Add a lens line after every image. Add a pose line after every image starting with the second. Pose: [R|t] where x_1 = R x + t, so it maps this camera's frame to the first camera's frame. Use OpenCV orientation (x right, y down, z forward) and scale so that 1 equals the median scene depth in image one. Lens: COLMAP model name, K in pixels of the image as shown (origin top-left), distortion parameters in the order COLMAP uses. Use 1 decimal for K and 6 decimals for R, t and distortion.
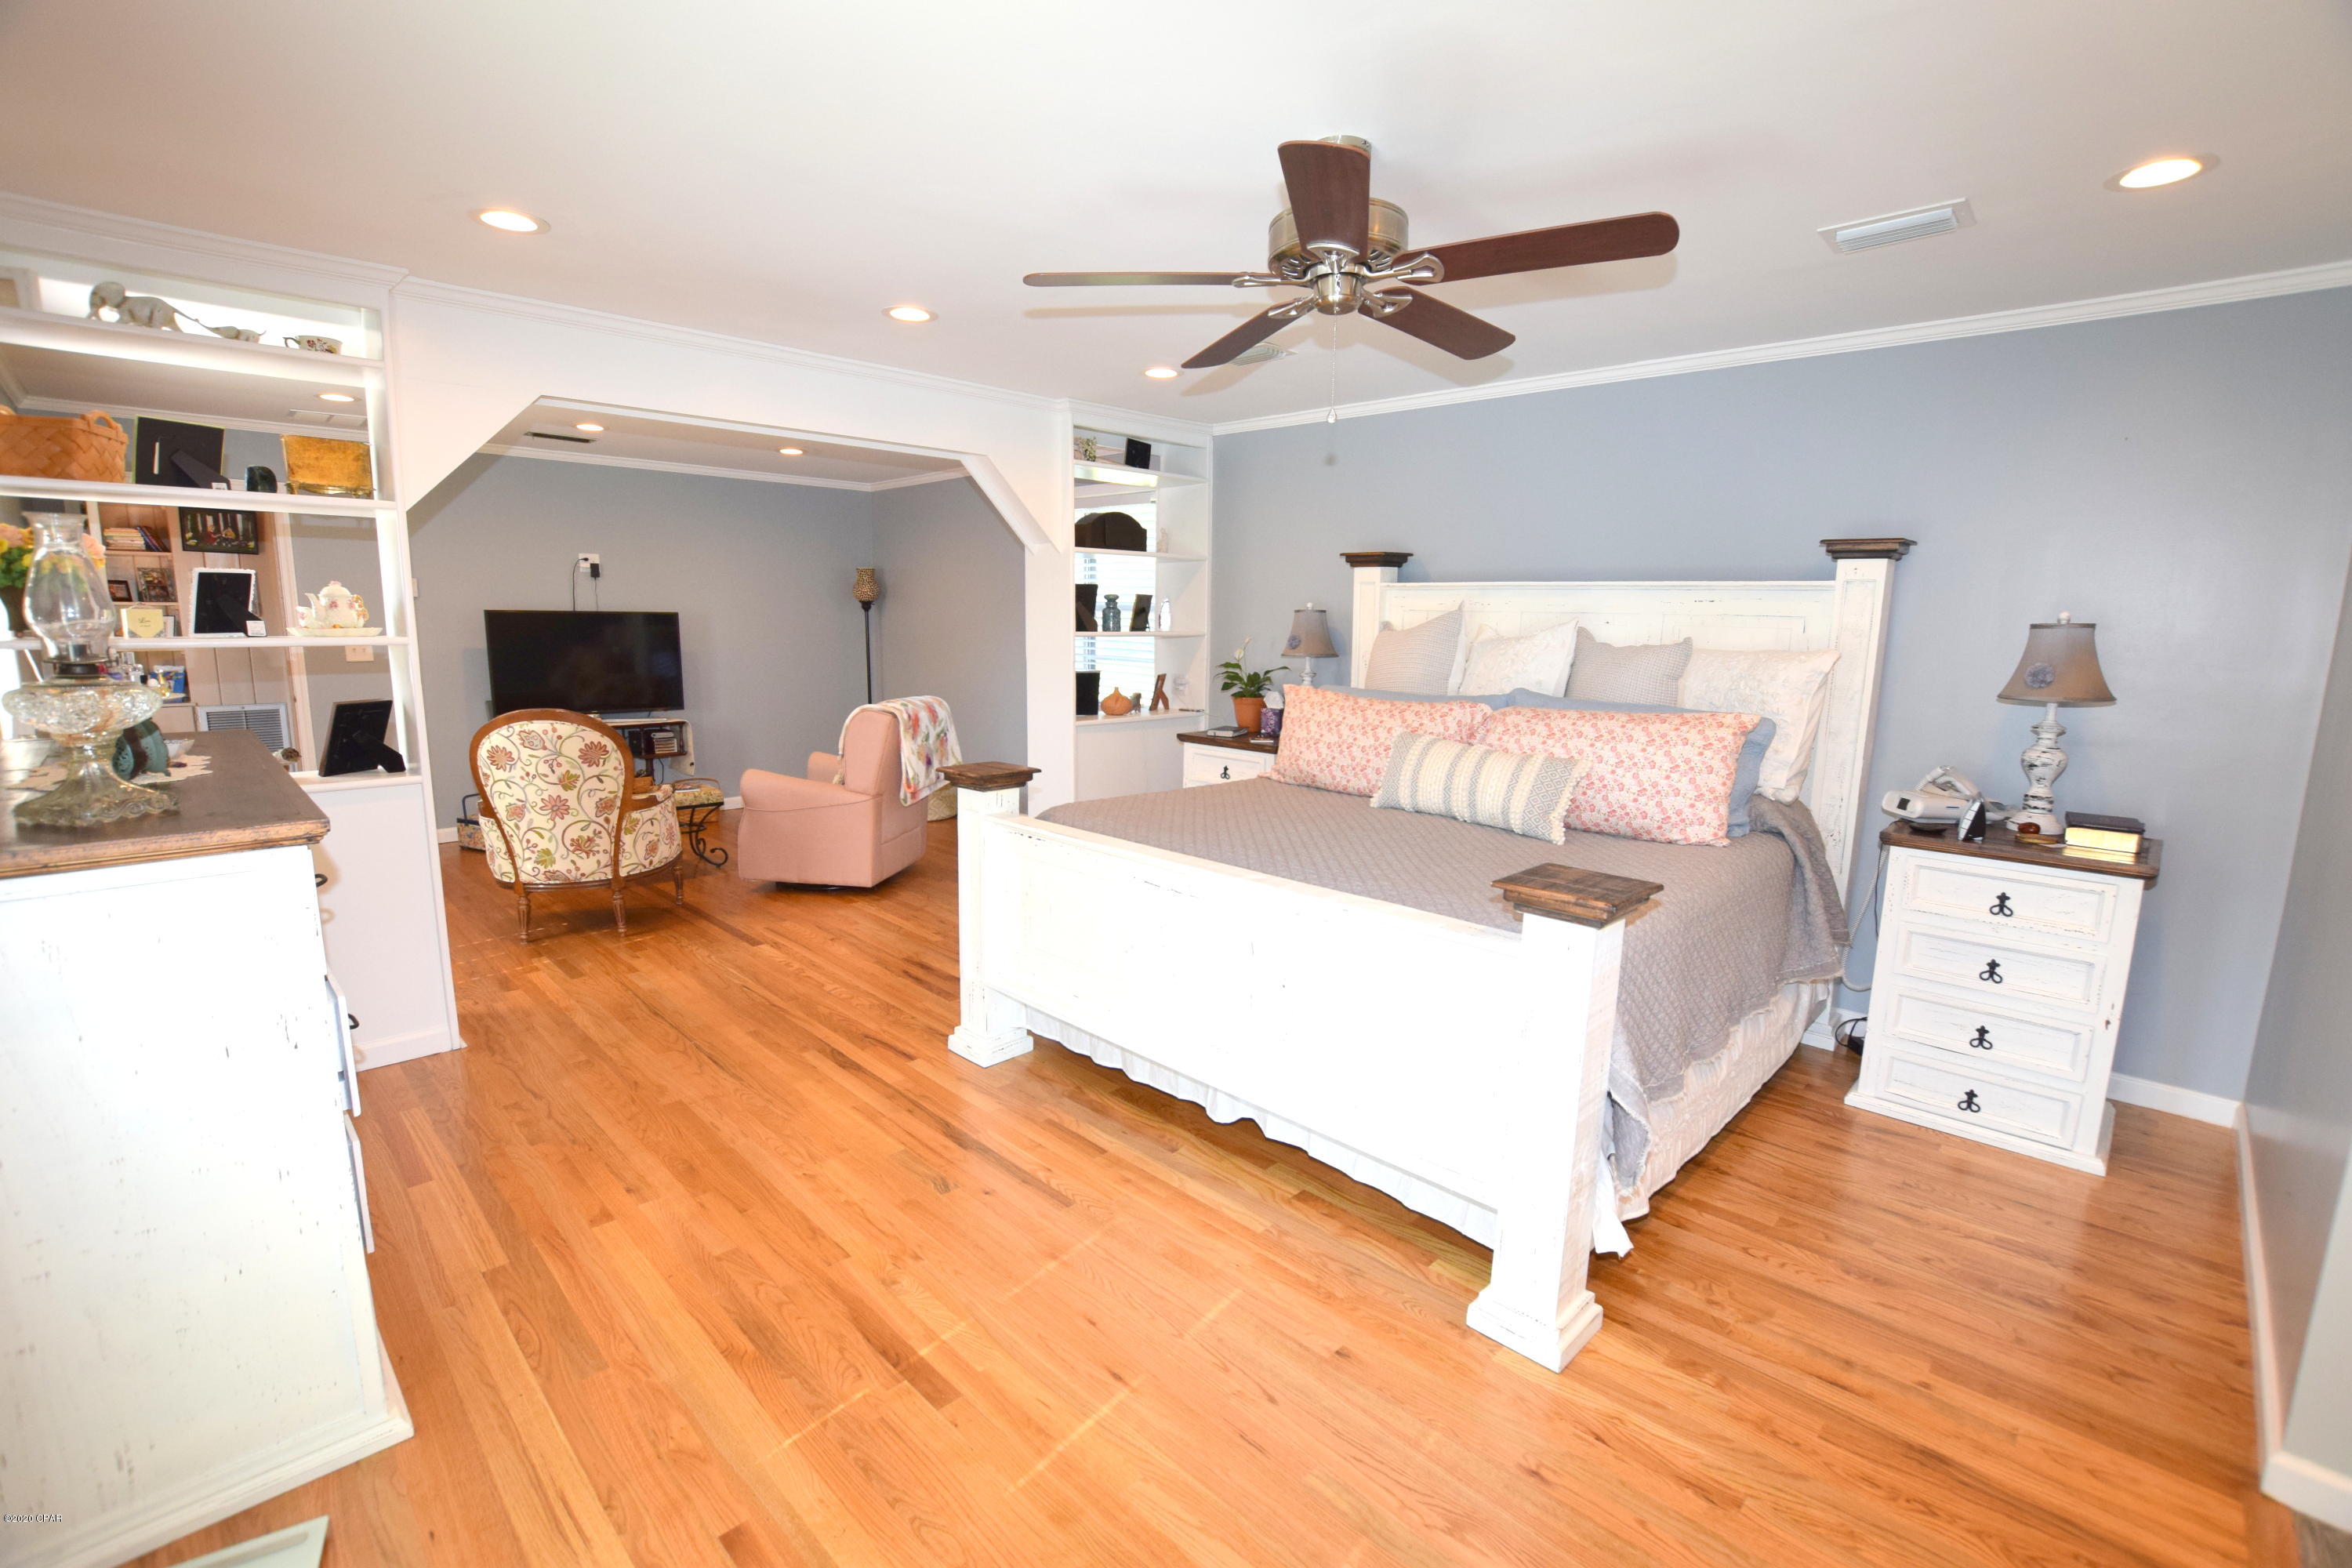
lens RADIAL K [[1034.7, 0, 1172.4], [0, 1034.7, 787.2], [0, 0, 1]] dist [-0.036185, 0.005905]
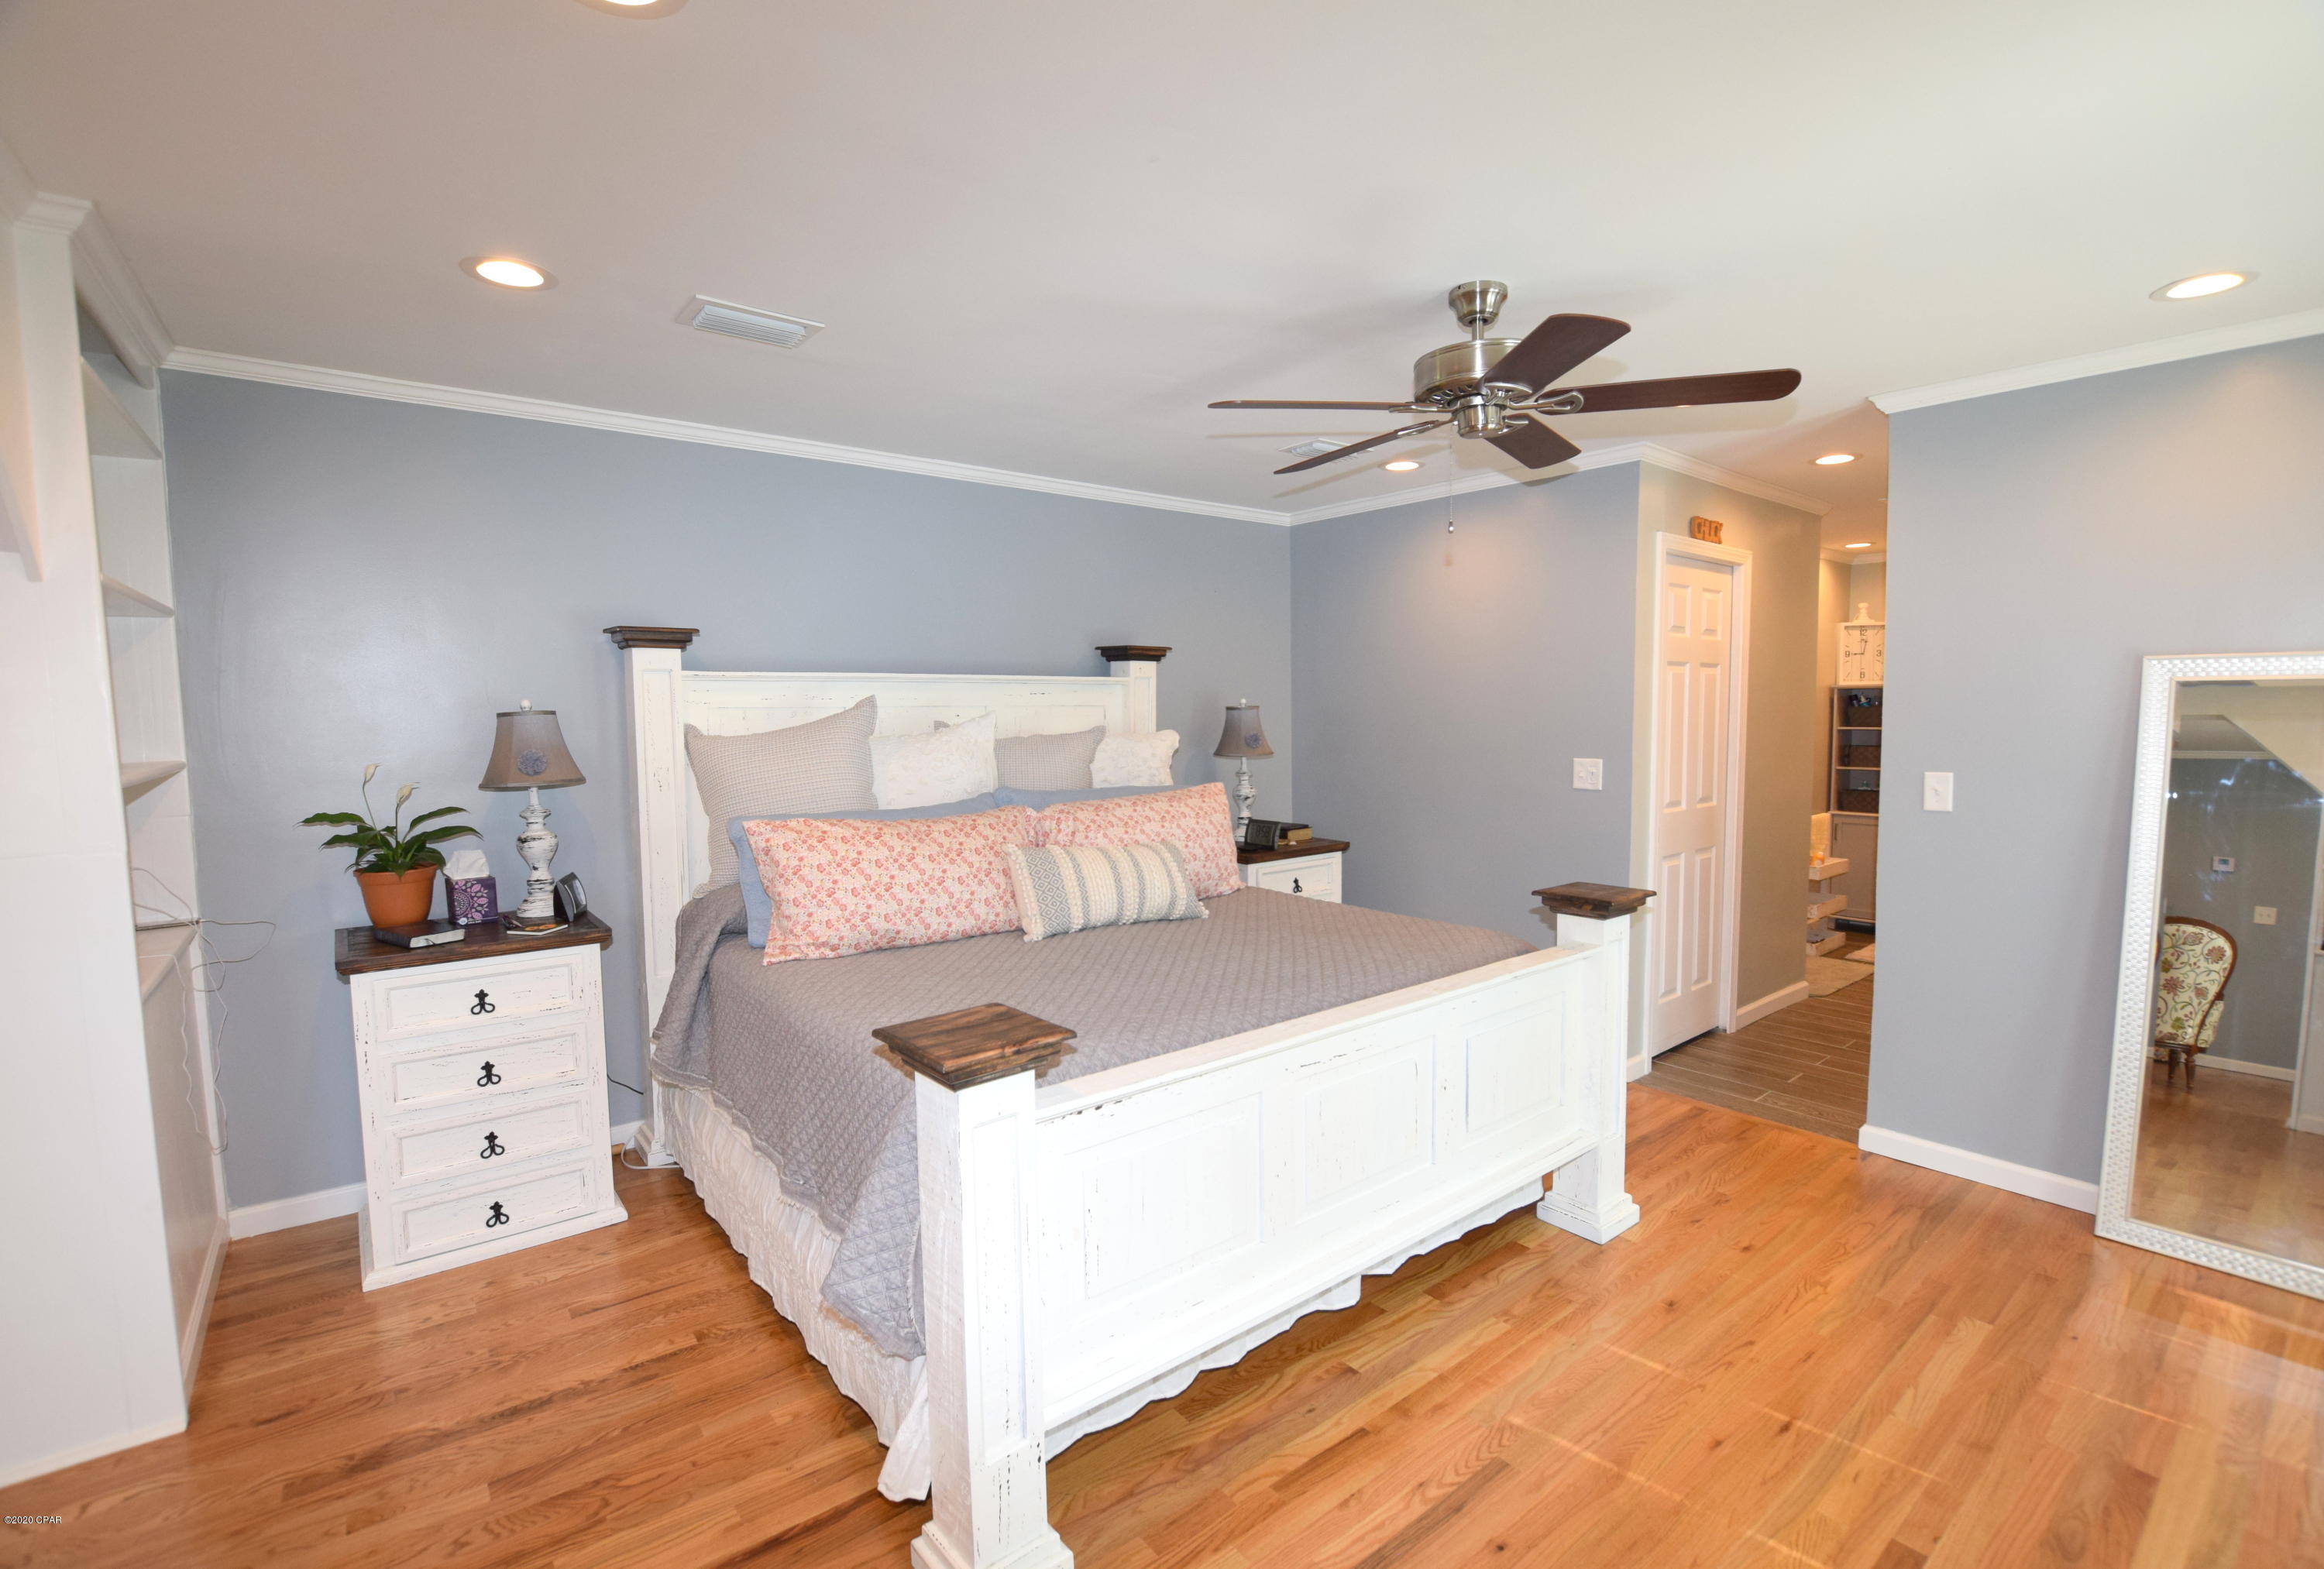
lens RADIAL K [[1106.7, 0, 1165.9], [0, 1106.7, 776.9], [0, 0, 1]] dist [0.001831, 0.000157]
pose [[0.093246, -0.070373, 0.993153, -0.669244], [0.182083, 0.981882, 0.052479, -0.137235], [-0.978852, 0.175943, 0.104371, 0.786516]]
